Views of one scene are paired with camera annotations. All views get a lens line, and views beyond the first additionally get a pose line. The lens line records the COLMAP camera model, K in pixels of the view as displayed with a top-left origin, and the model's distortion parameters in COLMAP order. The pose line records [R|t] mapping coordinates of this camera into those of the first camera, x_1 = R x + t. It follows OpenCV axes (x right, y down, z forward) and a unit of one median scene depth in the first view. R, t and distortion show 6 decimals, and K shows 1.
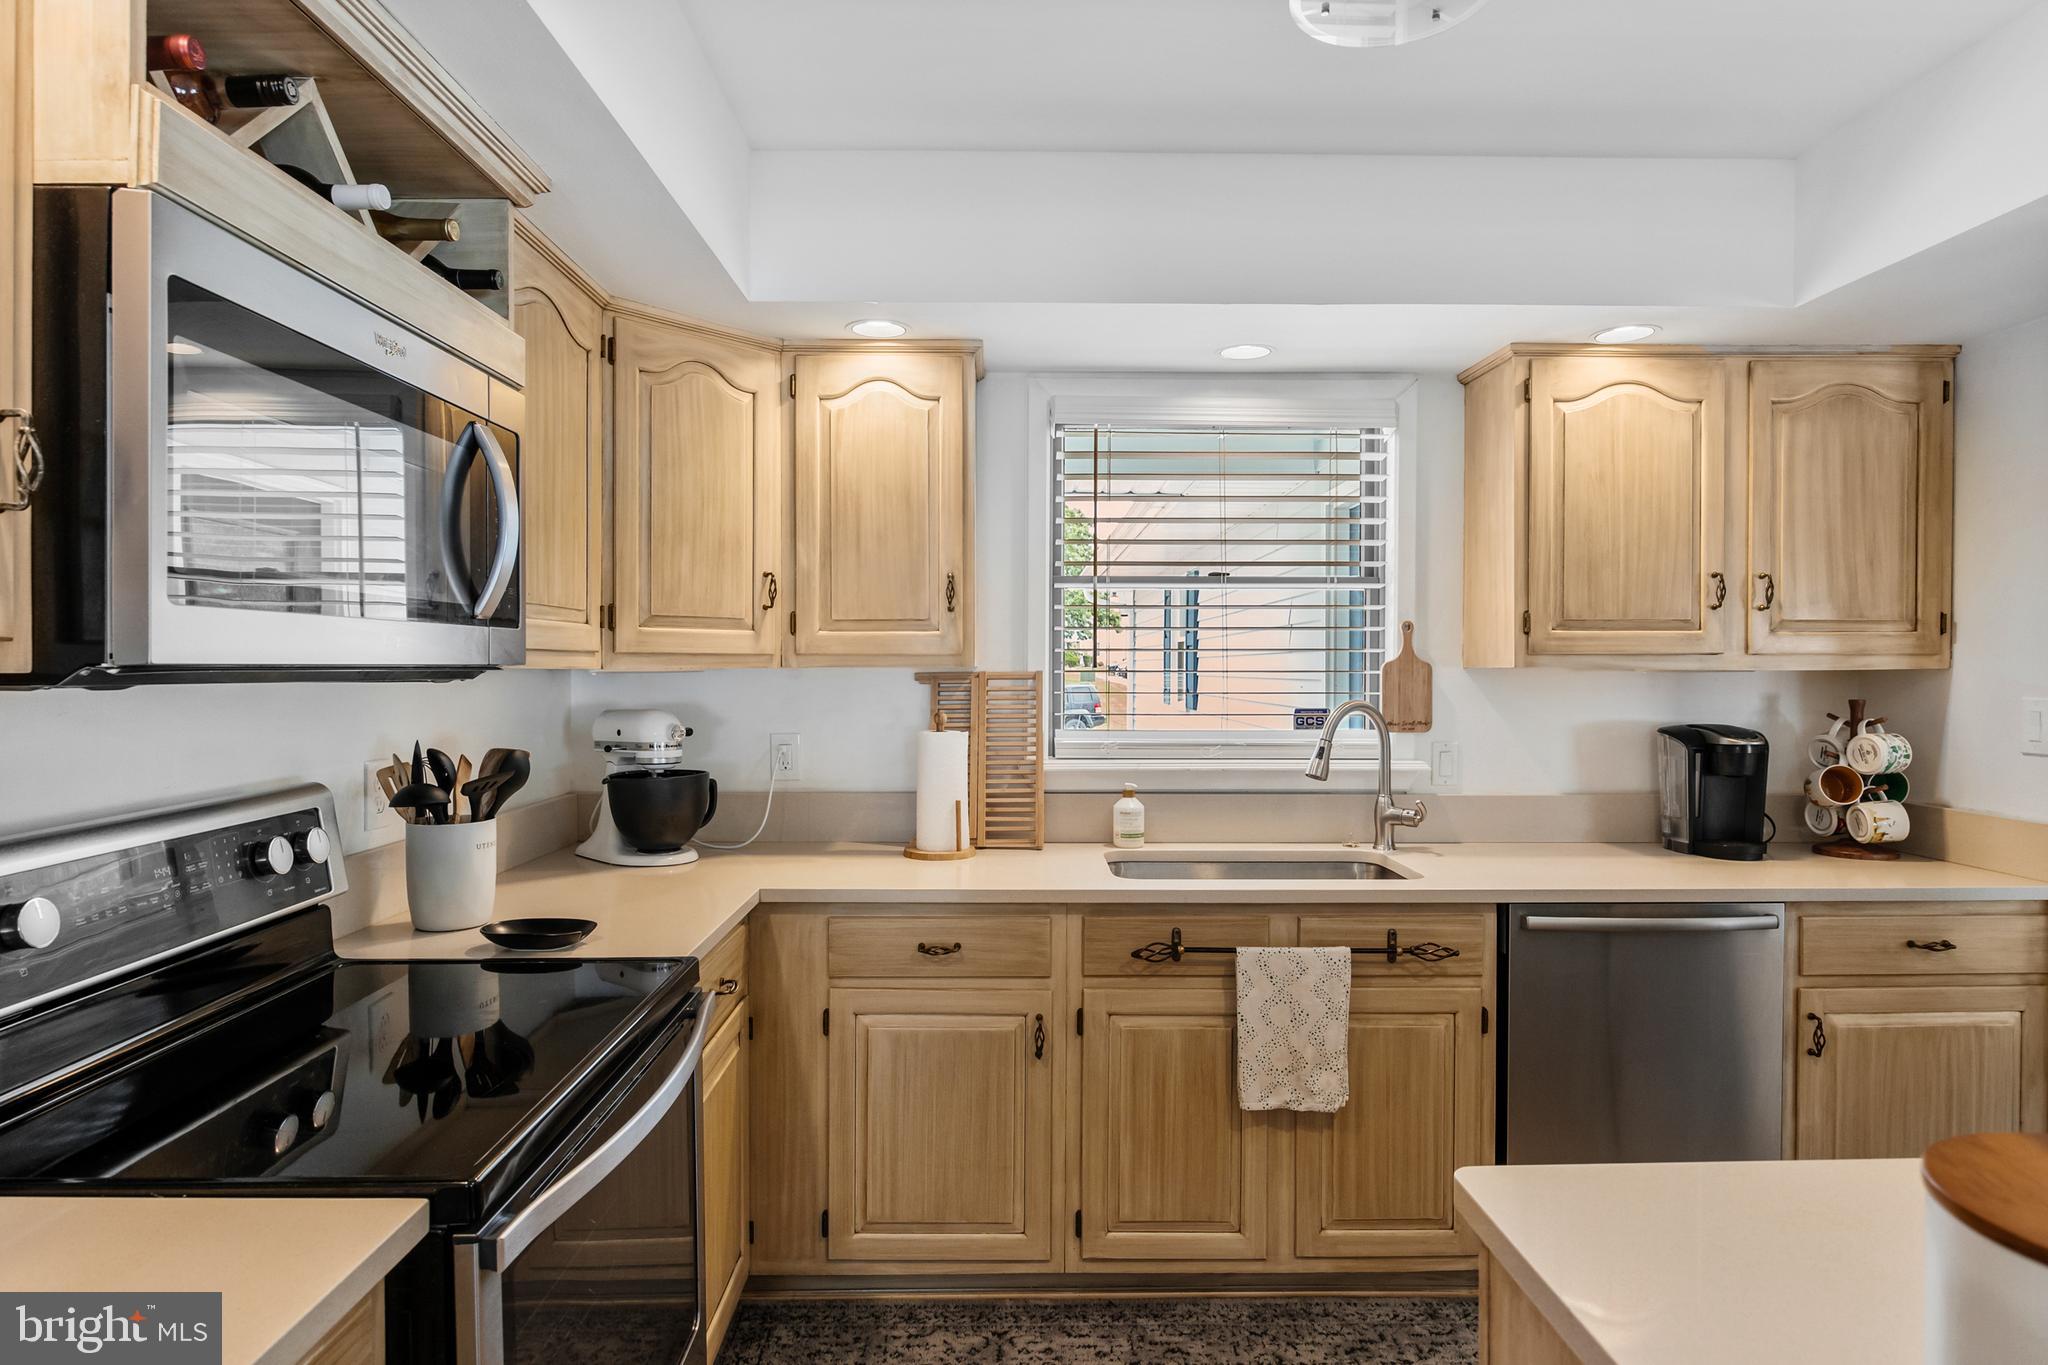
lens RADIAL K [[1156.4, 0, 1027.1], [0, 1156.4, 691.0], [0, 0, 1]] dist [-0.008292, -0.000351]
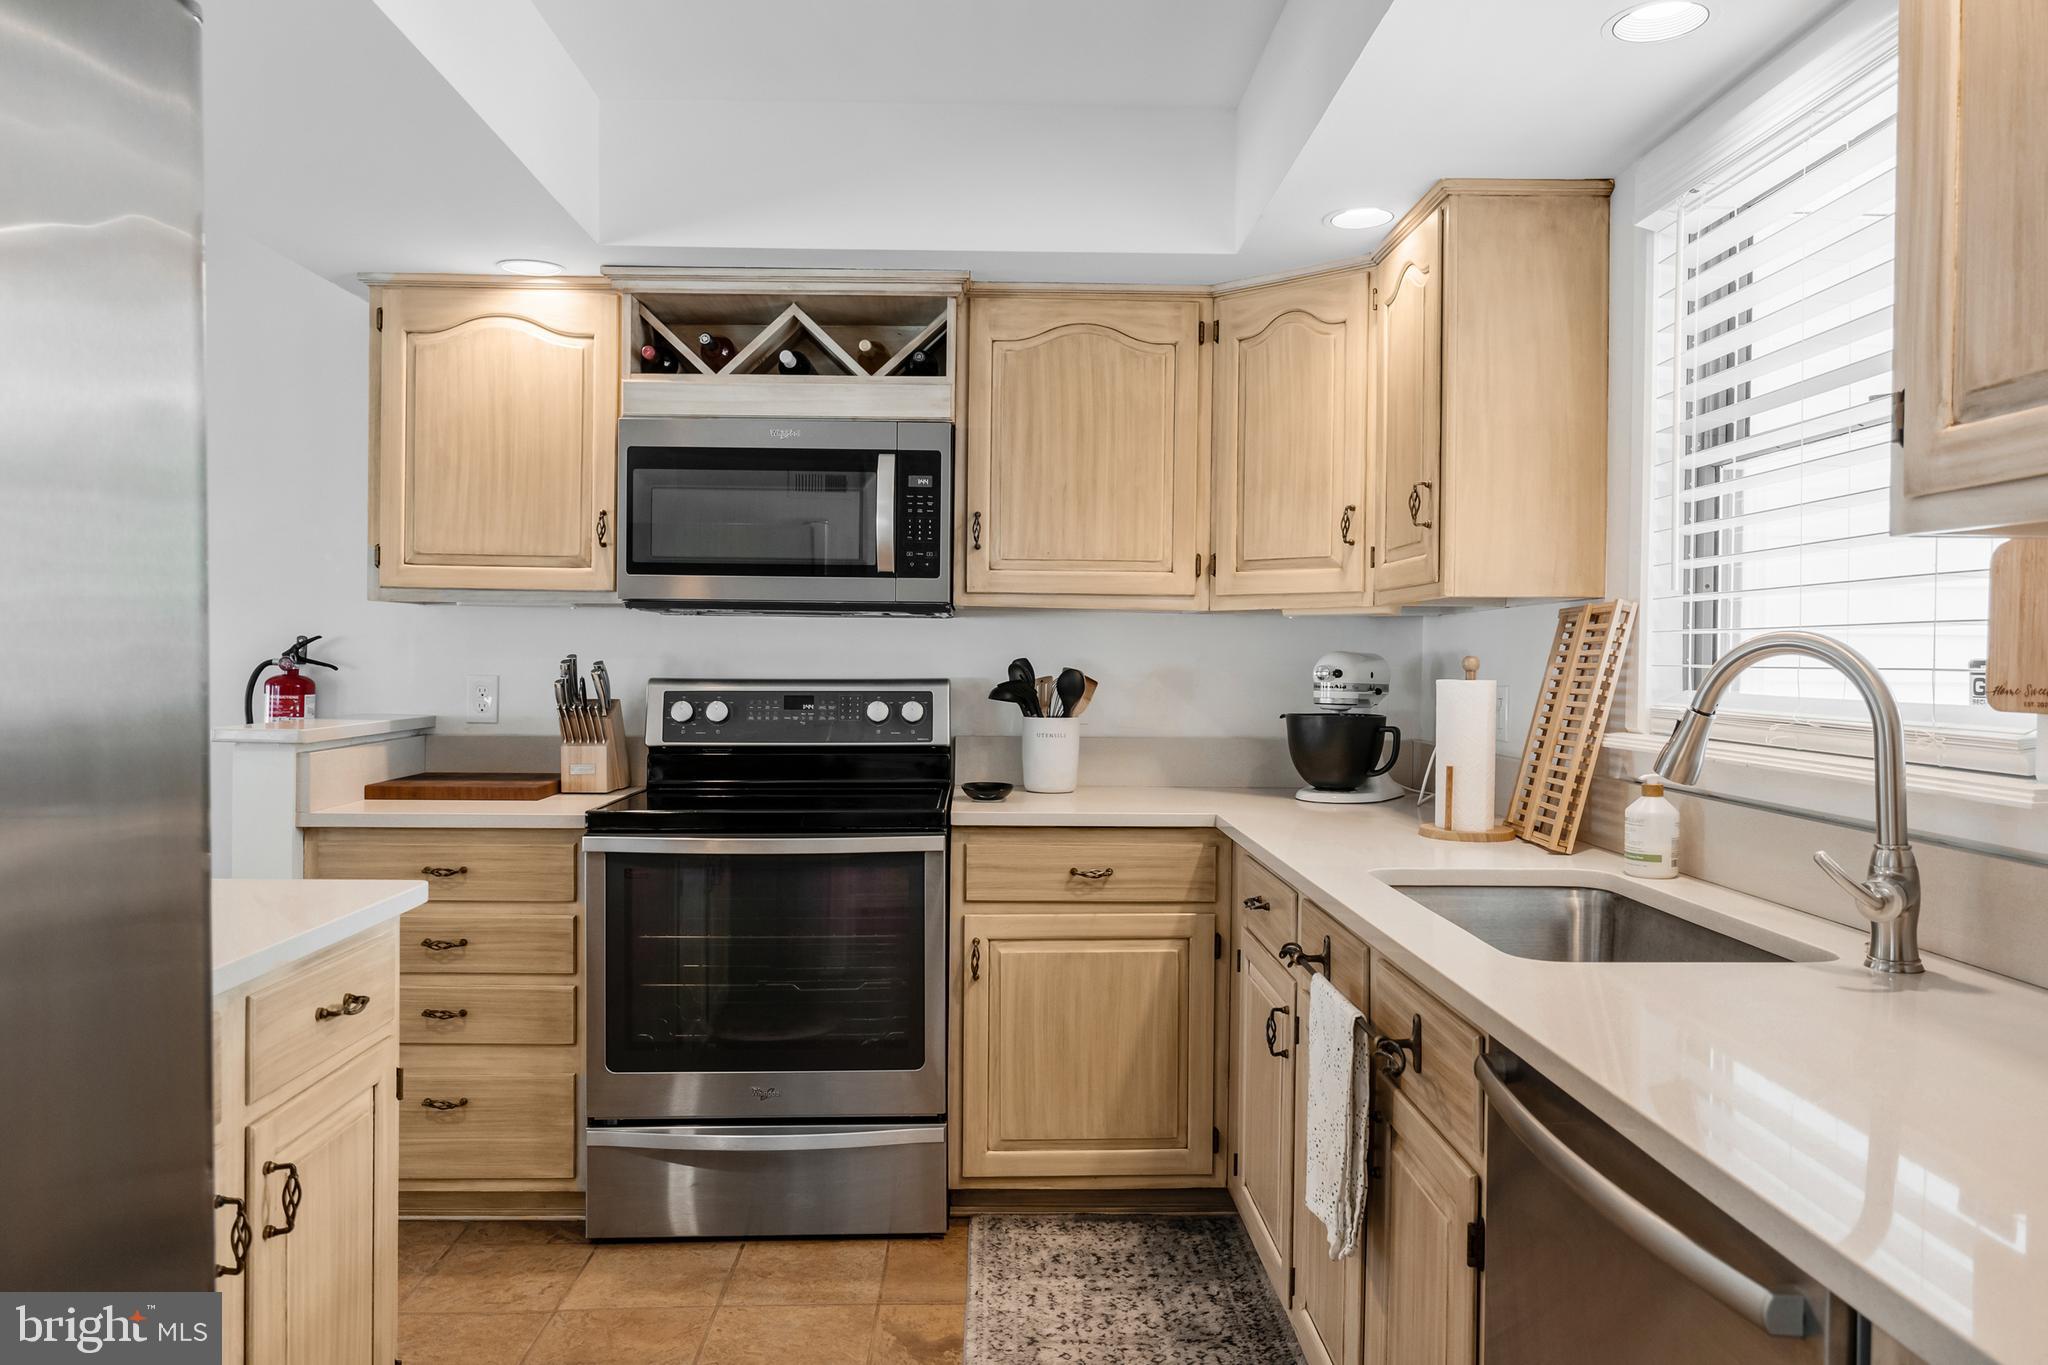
lens RADIAL K [[1398.3, 0, 1026.9], [0, 1398.3, 673.7], [0, 0, 1]] dist [0.012683, 0.001283]
pose [[0.016185, 0.011644, -0.999801, 1.020245], [-0.030071, 0.999486, 0.011153, 0.034732], [0.999417, 0.029884, 0.016527, 0.787485]]
